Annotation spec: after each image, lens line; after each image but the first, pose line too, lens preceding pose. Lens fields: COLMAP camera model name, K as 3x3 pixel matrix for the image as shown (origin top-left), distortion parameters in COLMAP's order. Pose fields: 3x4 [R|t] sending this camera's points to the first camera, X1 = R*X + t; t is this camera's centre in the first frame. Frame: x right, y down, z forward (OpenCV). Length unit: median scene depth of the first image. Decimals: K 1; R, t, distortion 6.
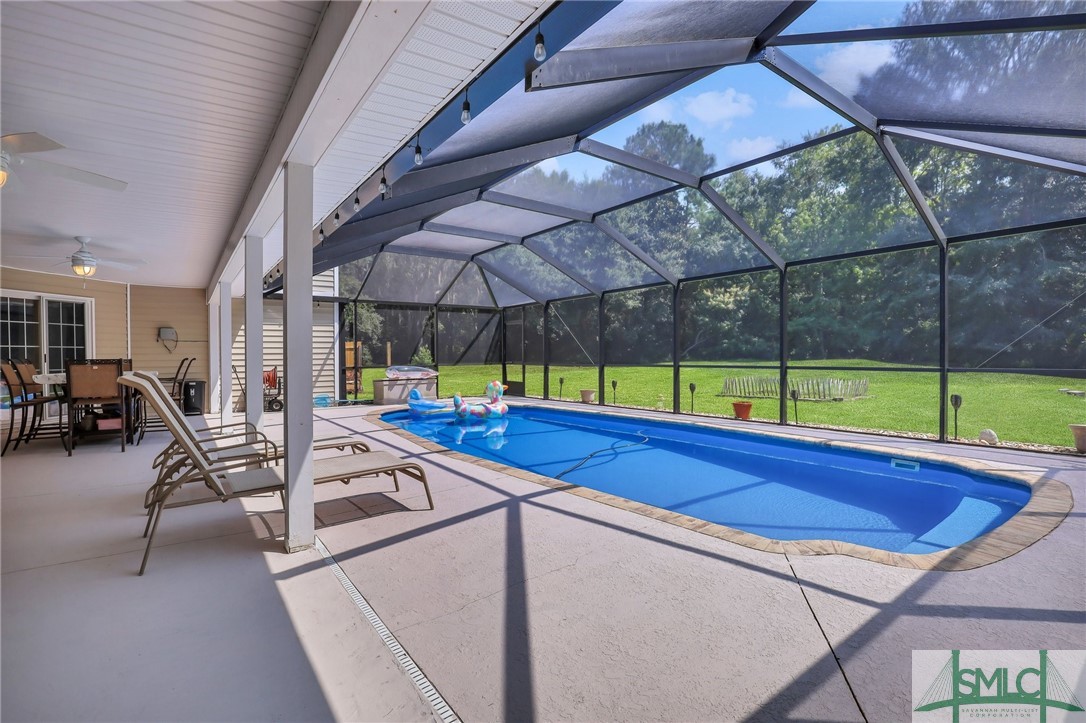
lens RADIAL K [[490.2, 0, 541.6], [0, 490.2, 353.3], [0, 0, 1]] dist [-0.024967, 0.001217]
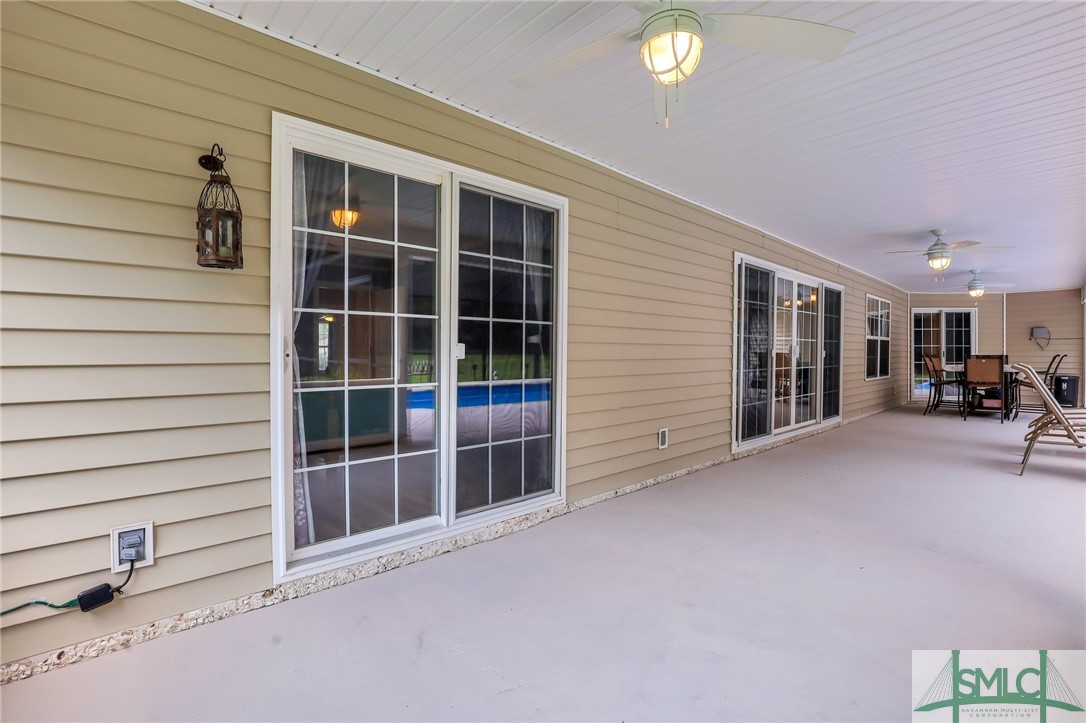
lens RADIAL K [[503.5, 0, 550.4], [0, 503.5, 362.5], [0, 0, 1]] dist [-0.024978, 0.001942]
pose [[0.131083, 0.021910, -0.991129, 0.257443], [0.004689, 0.999731, 0.022720, -0.003540], [0.991360, -0.007626, 0.130945, -0.338672]]
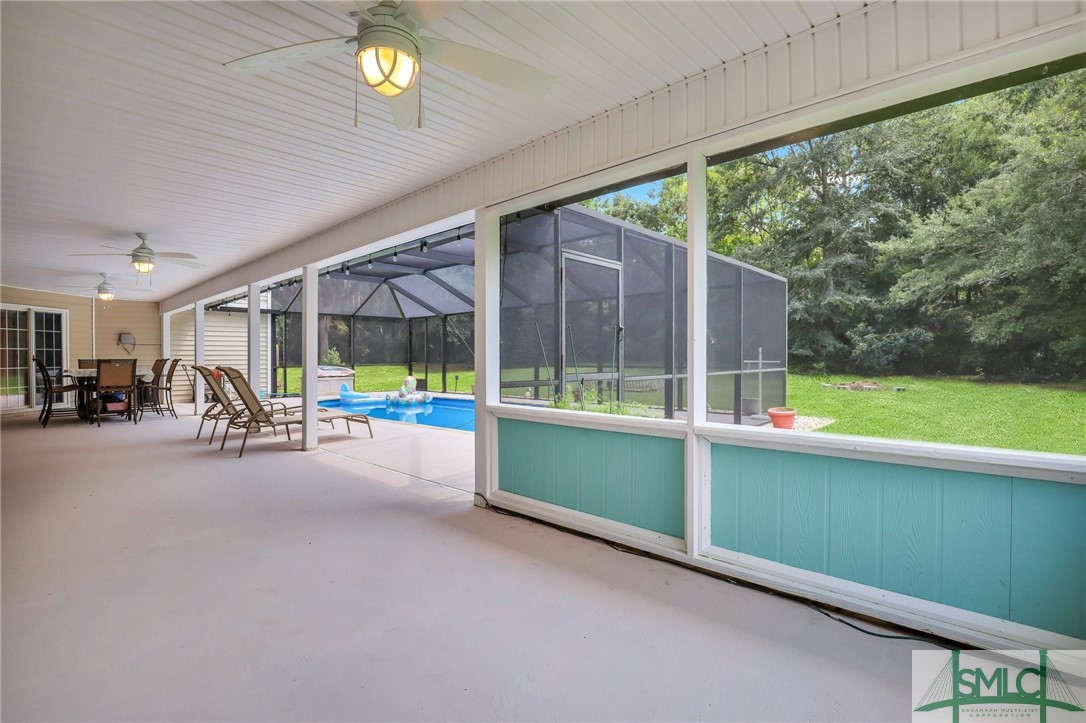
lens RADIAL K [[503.5, 0, 550.4], [0, 503.5, 362.5], [0, 0, 1]] dist [-0.024978, 0.001942]
pose [[0.979929, 0.002611, 0.199328, 0.030244], [-0.005393, 0.999895, 0.013414, -0.003374], [-0.199273, -0.014220, 0.979841, -0.522400]]
